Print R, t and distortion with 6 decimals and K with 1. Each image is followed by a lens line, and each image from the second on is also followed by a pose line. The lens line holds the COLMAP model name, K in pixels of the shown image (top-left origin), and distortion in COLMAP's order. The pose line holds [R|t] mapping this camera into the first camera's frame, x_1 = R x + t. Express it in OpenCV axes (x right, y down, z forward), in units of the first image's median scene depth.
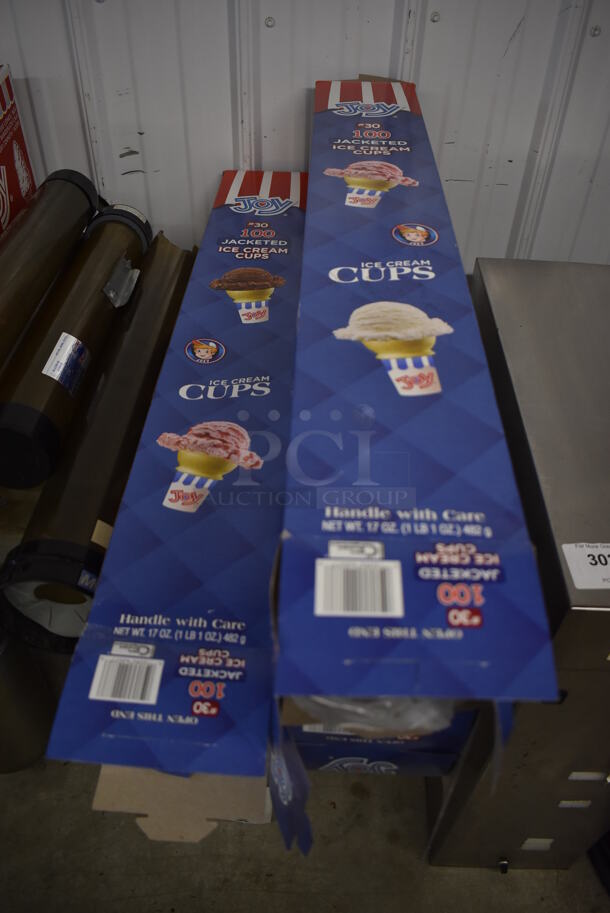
lens RADIAL K [[702.4, 0, 305.0], [0, 702.4, 456.5], [0, 0, 1]] dist [-0.097462, 0.007415]
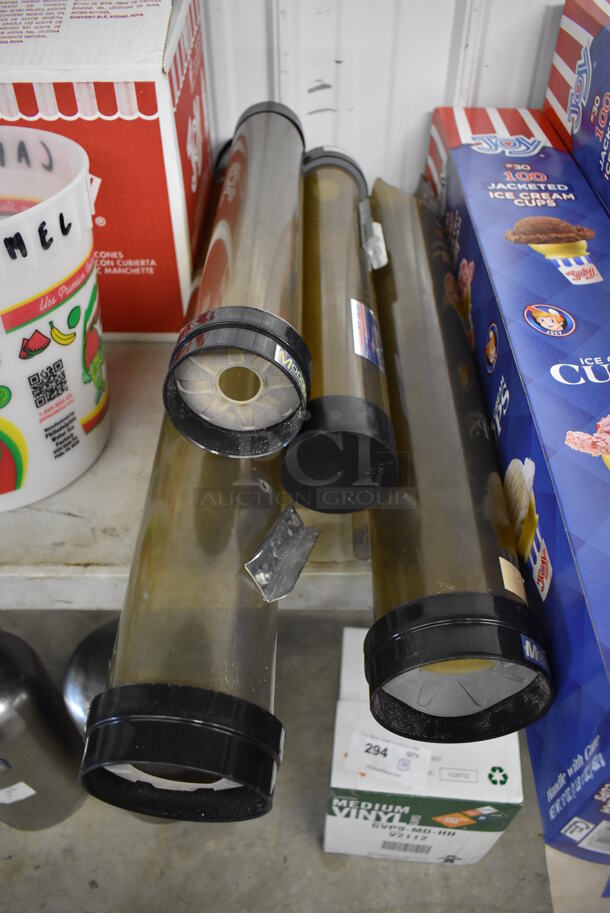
lens RADIAL K [[702.4, 0, 305.0], [0, 702.4, 456.5], [0, 0, 1]] dist [-0.097462, 0.007415]
pose [[0.999433, -0.032609, -0.008372, -0.338278], [0.032838, 0.999043, 0.028880, -0.026827], [0.007423, -0.029139, 0.999548, 0.196205]]
